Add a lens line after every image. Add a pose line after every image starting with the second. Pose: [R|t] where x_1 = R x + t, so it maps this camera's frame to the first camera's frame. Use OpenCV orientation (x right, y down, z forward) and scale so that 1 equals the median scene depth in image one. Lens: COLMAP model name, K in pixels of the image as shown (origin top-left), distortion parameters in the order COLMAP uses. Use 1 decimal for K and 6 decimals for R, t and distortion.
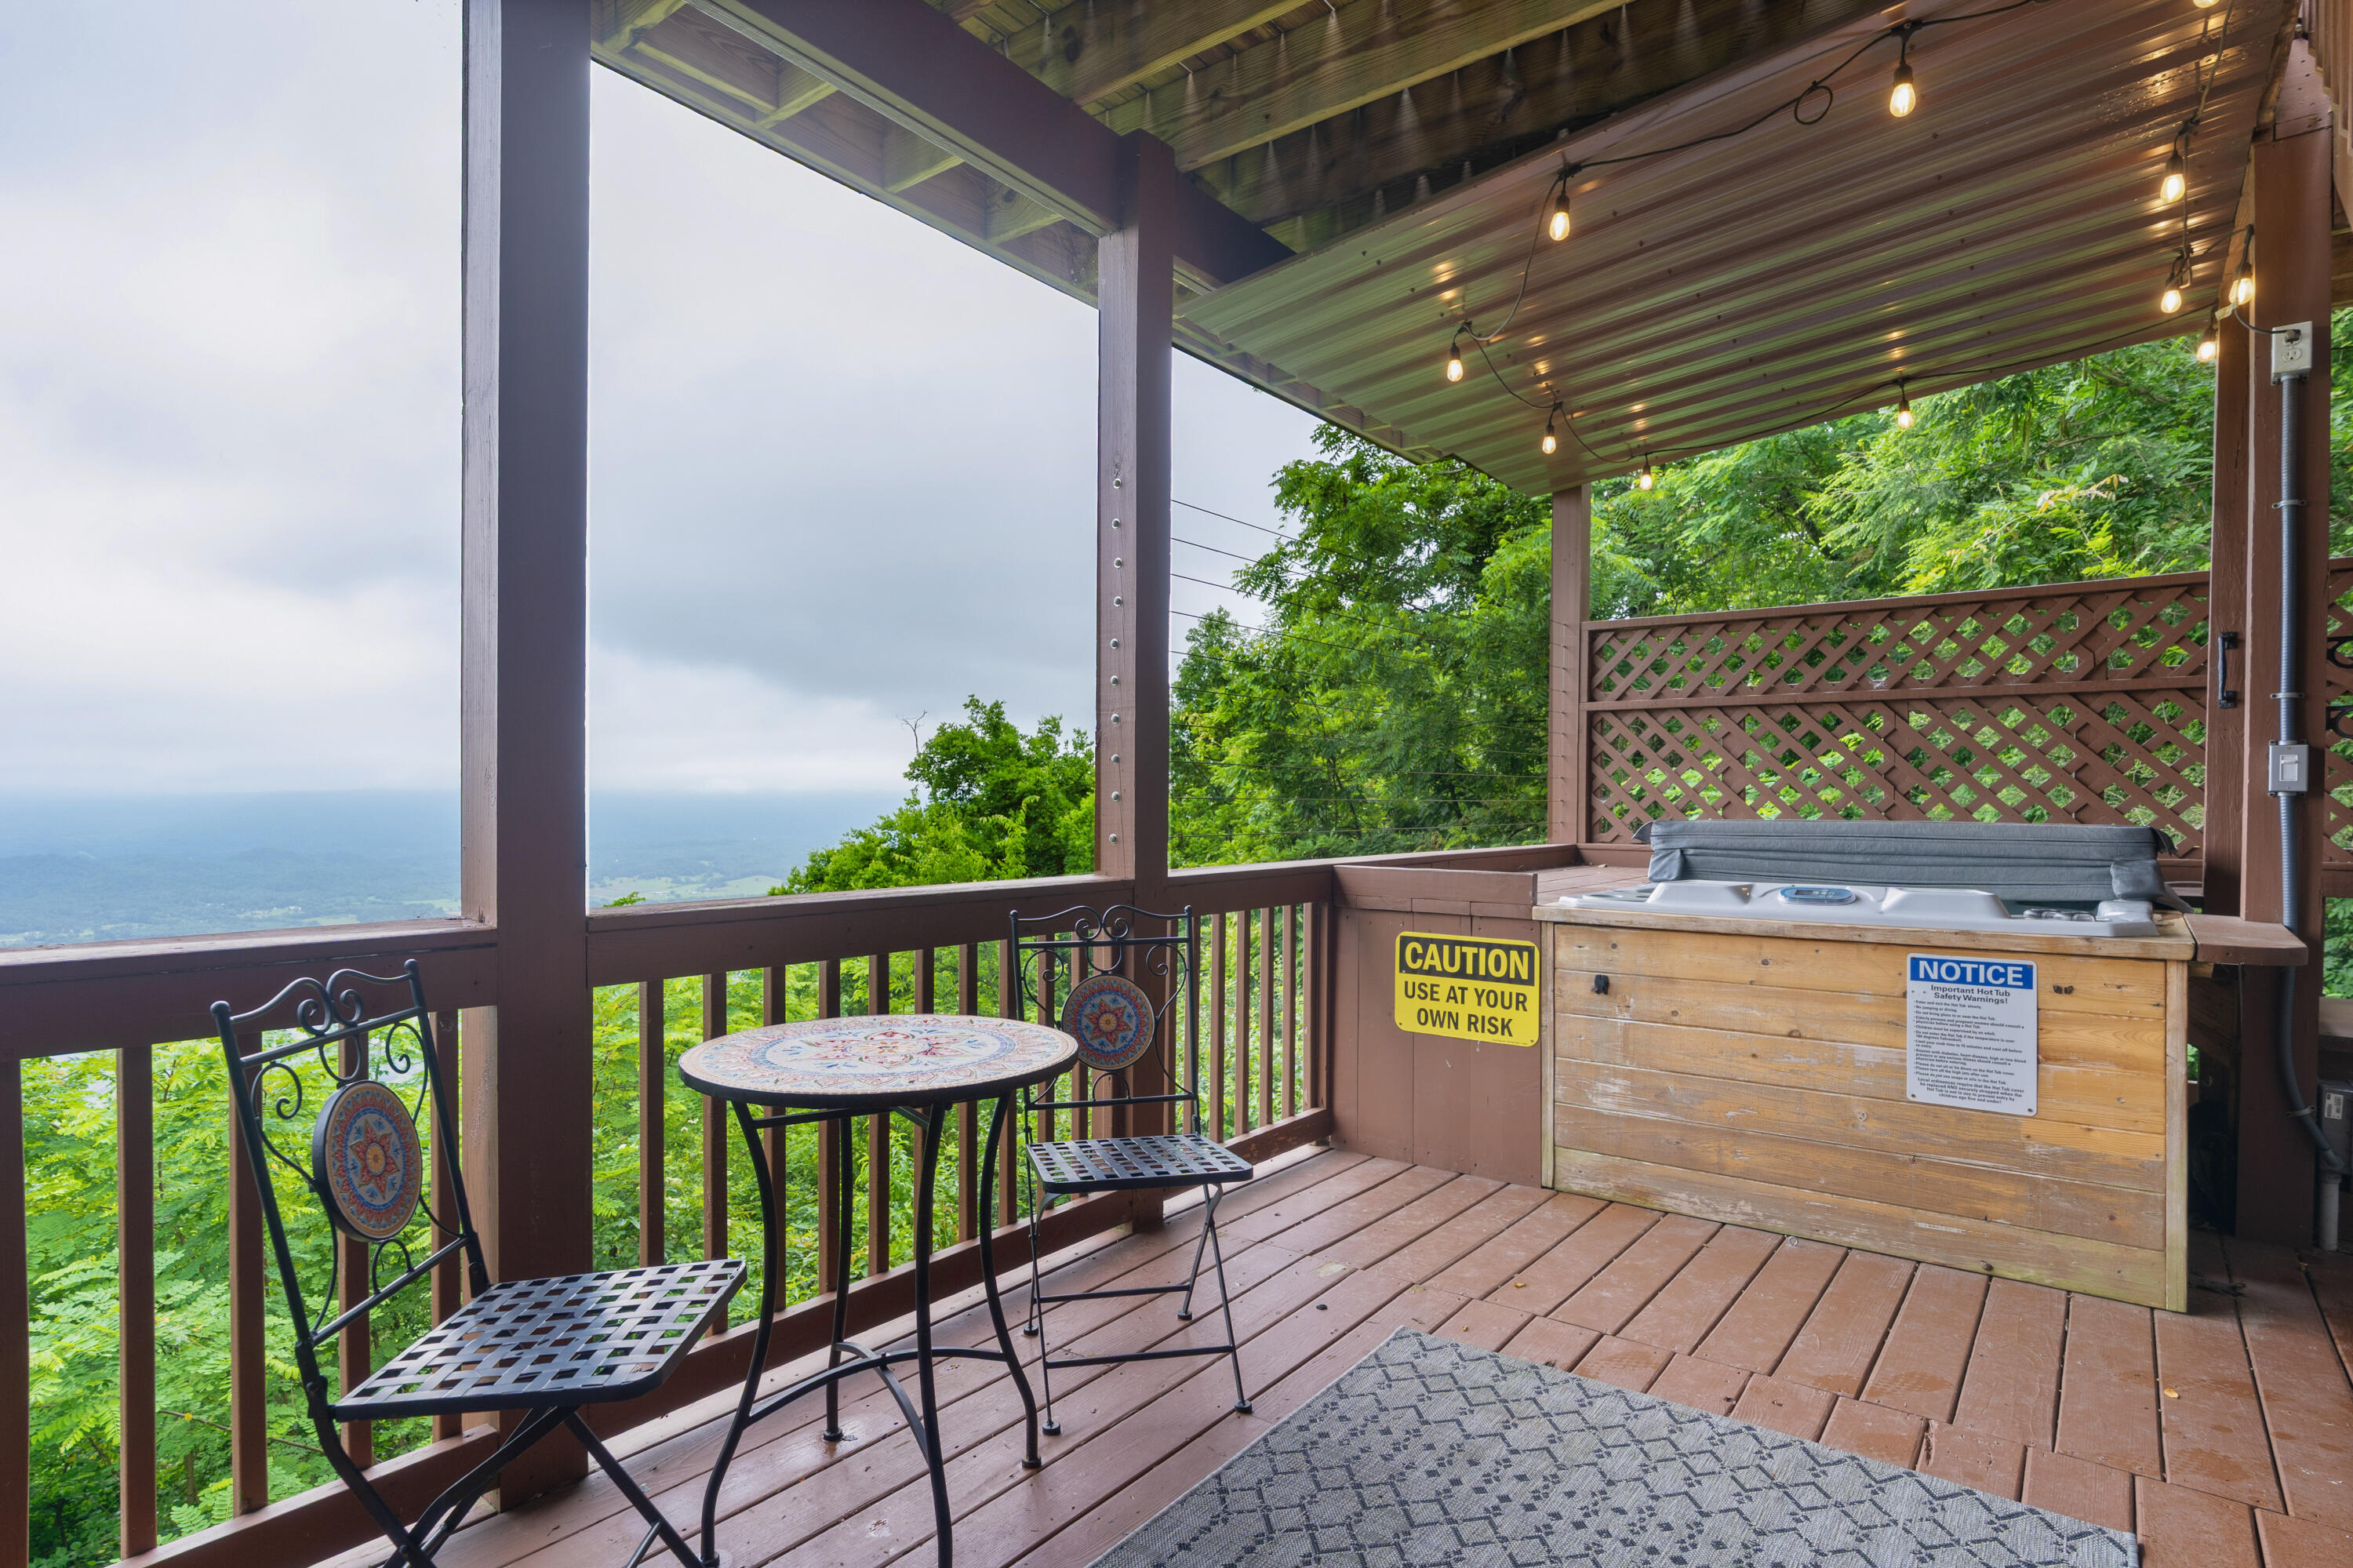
lens RADIAL K [[1222.3, 0, 1176.5], [0, 1222.3, 784.0], [0, 0, 1]] dist [-0.000431, 0.000018]
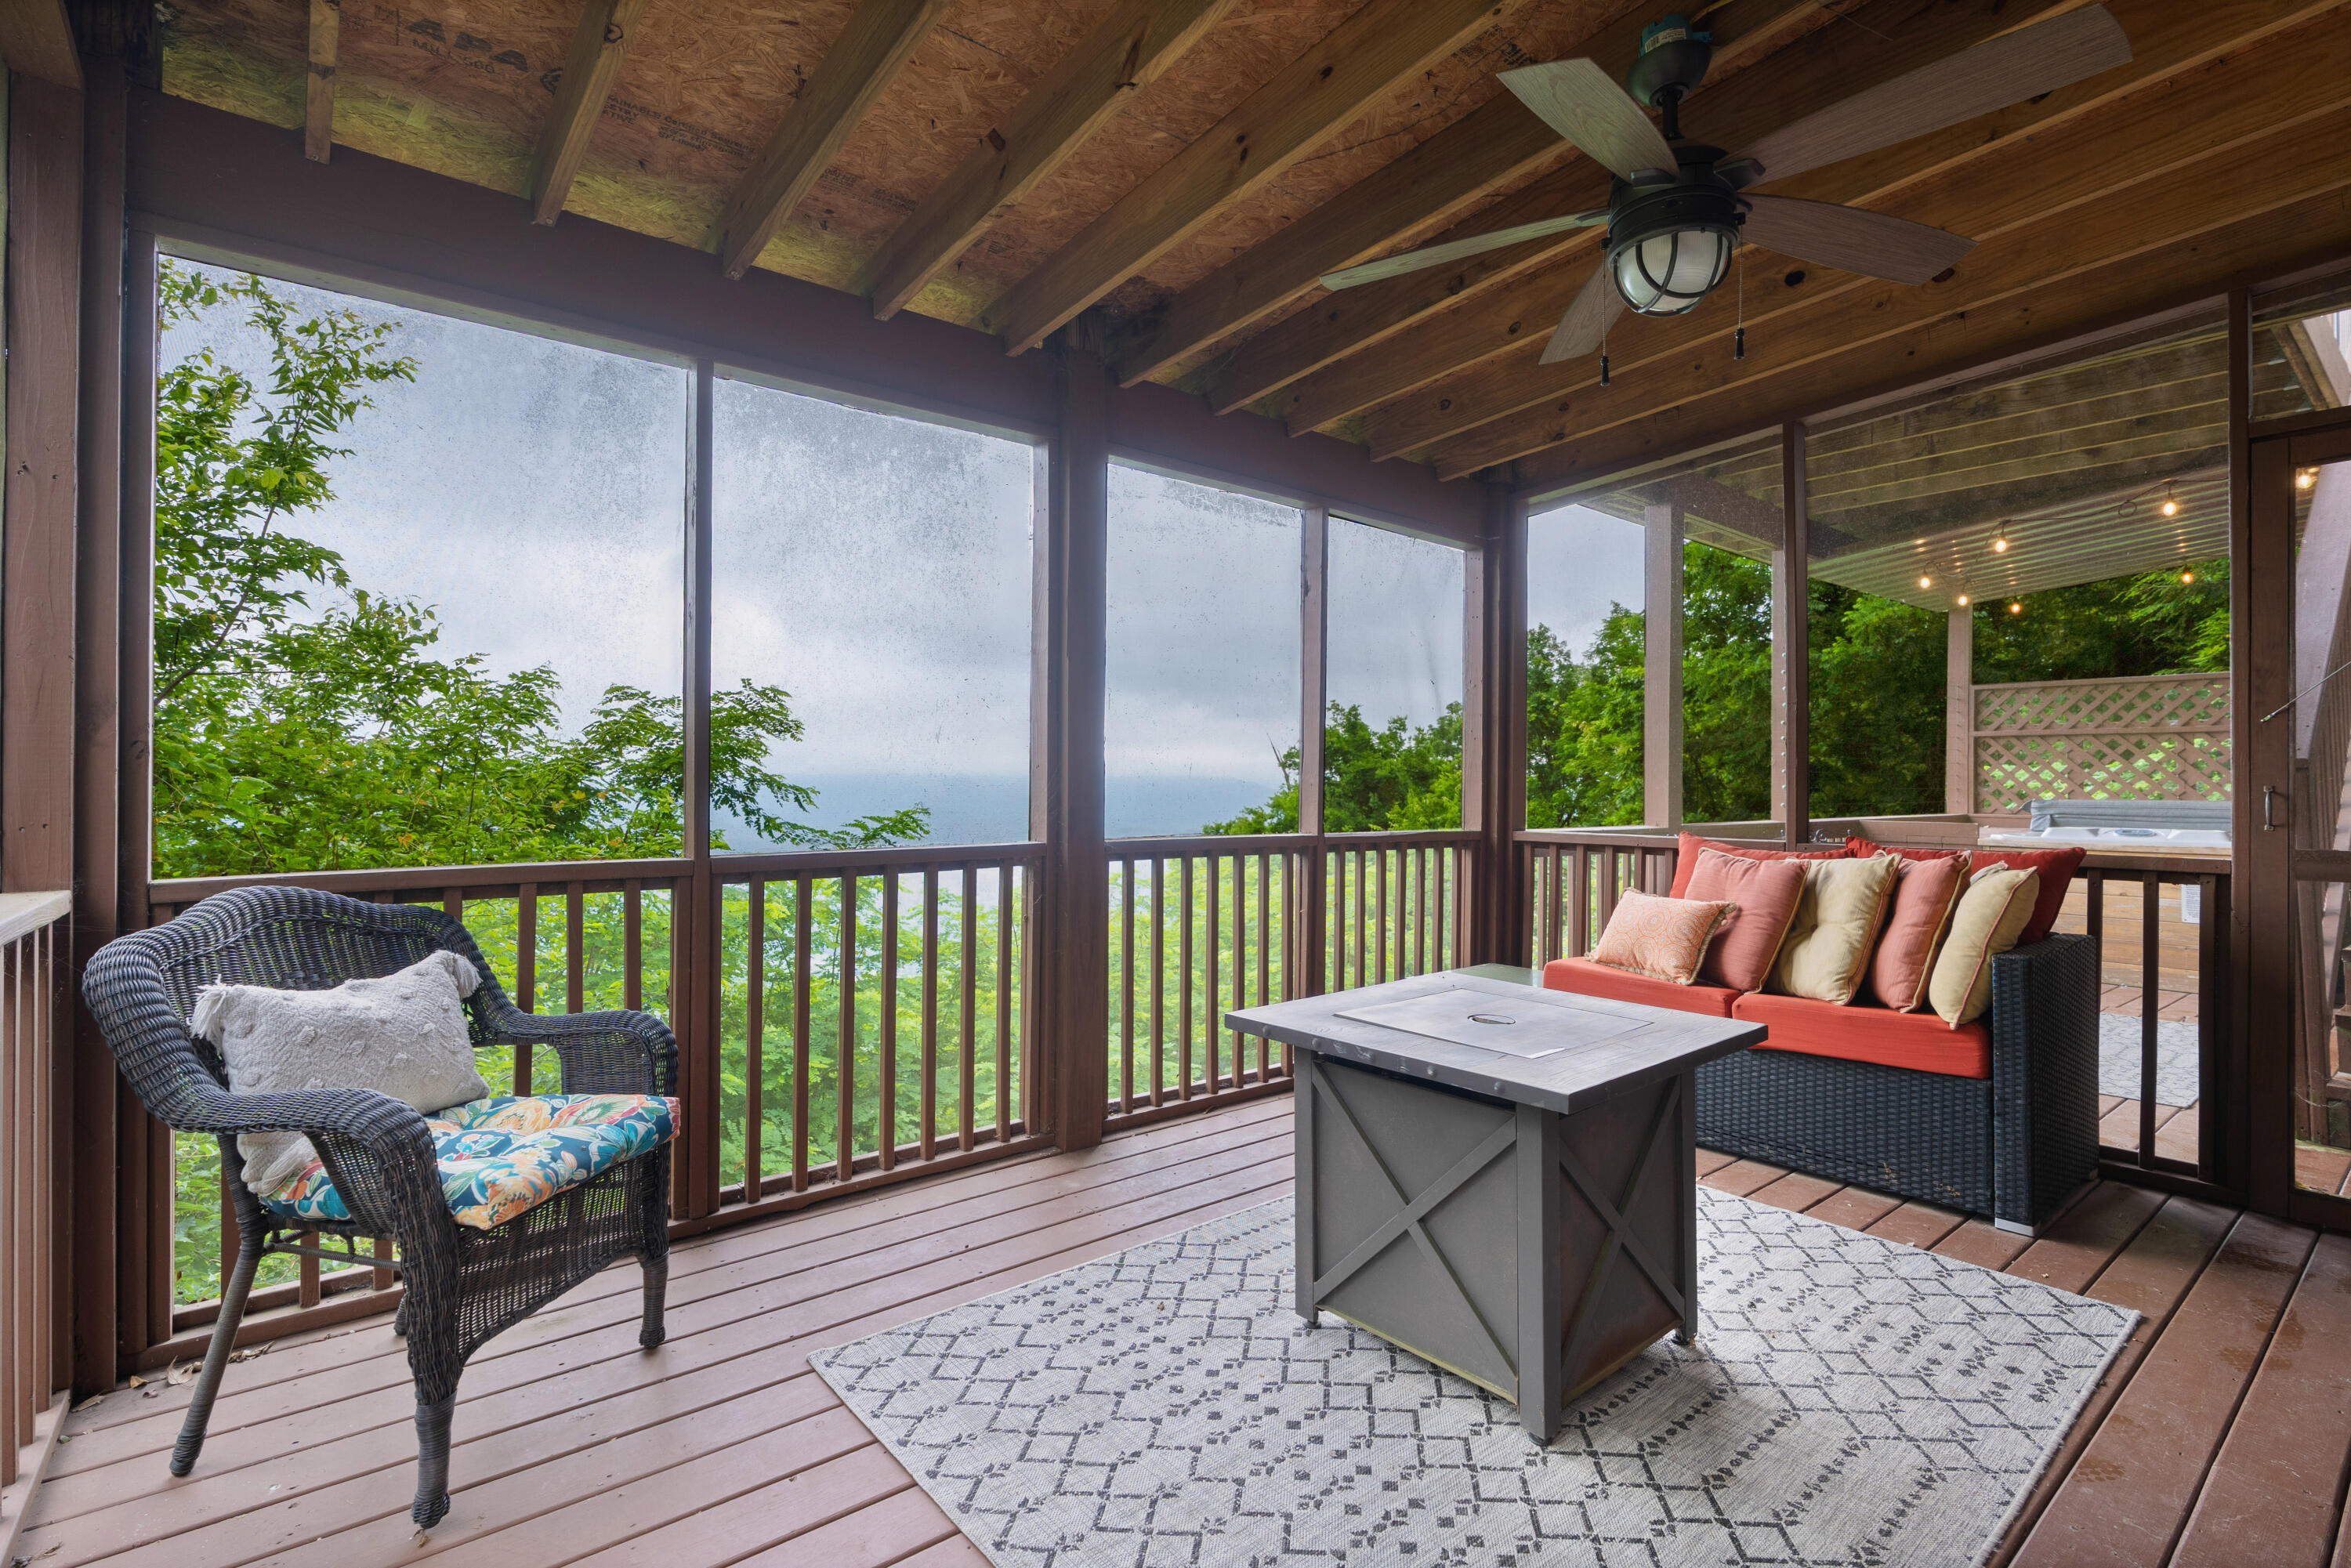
lens RADIAL K [[1090.6, 0, 1175.5], [0, 1090.6, 784.0], [0, 0, 1]] dist [0.002892, 0.000507]
pose [[0.973788, 0.001383, -0.227452, -0.222550], [0.001775, 0.999905, 0.013681, -0.008694], [0.227450, -0.013726, 0.973693, -0.410990]]
